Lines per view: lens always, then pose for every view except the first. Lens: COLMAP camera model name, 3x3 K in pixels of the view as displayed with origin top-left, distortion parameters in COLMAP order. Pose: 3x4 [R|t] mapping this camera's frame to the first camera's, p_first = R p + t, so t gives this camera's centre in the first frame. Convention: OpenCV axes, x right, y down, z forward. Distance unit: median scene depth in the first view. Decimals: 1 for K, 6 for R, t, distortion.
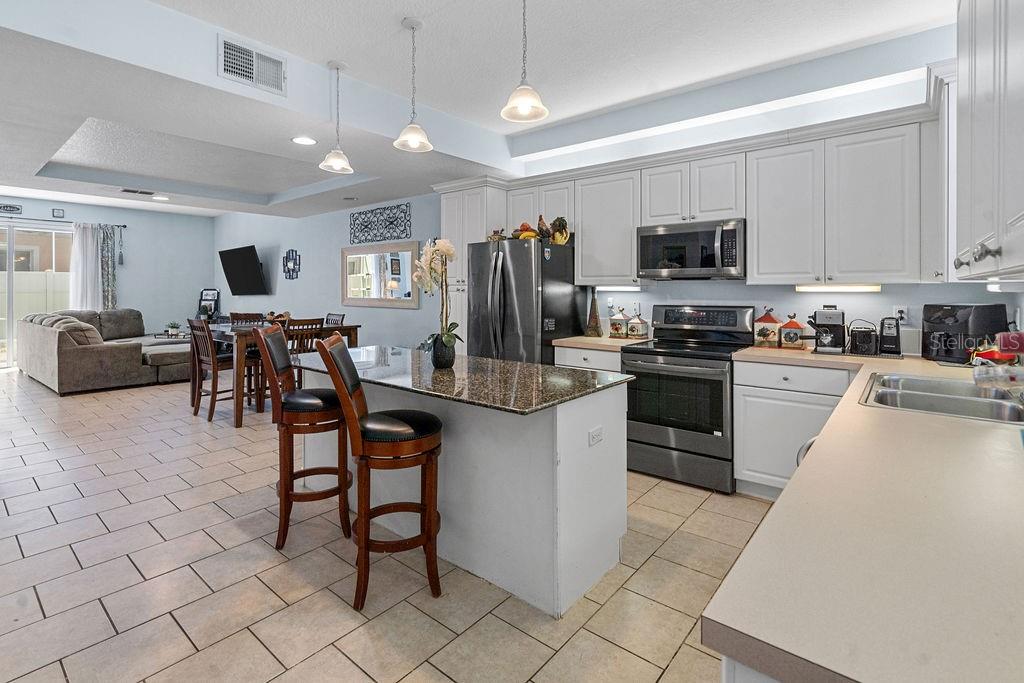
lens RADIAL K [[487.8, 0, 492.4], [0, 487.8, 296.7], [0, 0, 1]] dist [0.001117, 0.000992]
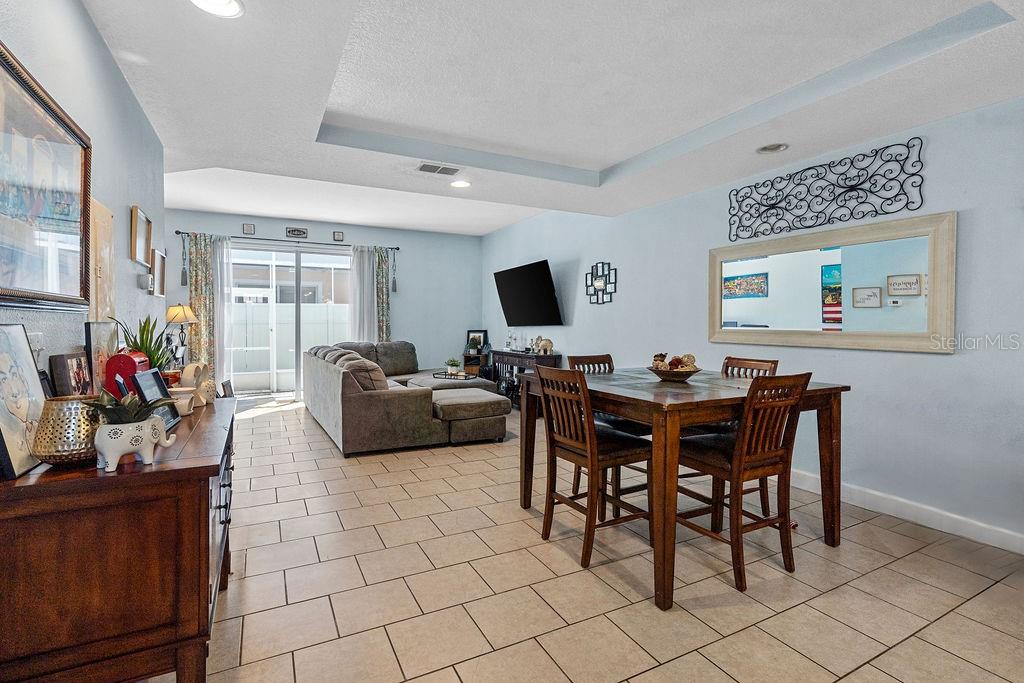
lens RADIAL K [[453.3, 0, 512.0], [0, 453.3, 341.5], [0, 0, 1]] dist [0.001007, 0.000554]
pose [[0.938767, 0.014844, -0.344233, -0.354322], [-0.006100, 0.999631, 0.026470, 0.003077], [0.344498, -0.022749, 0.938511, 0.382234]]
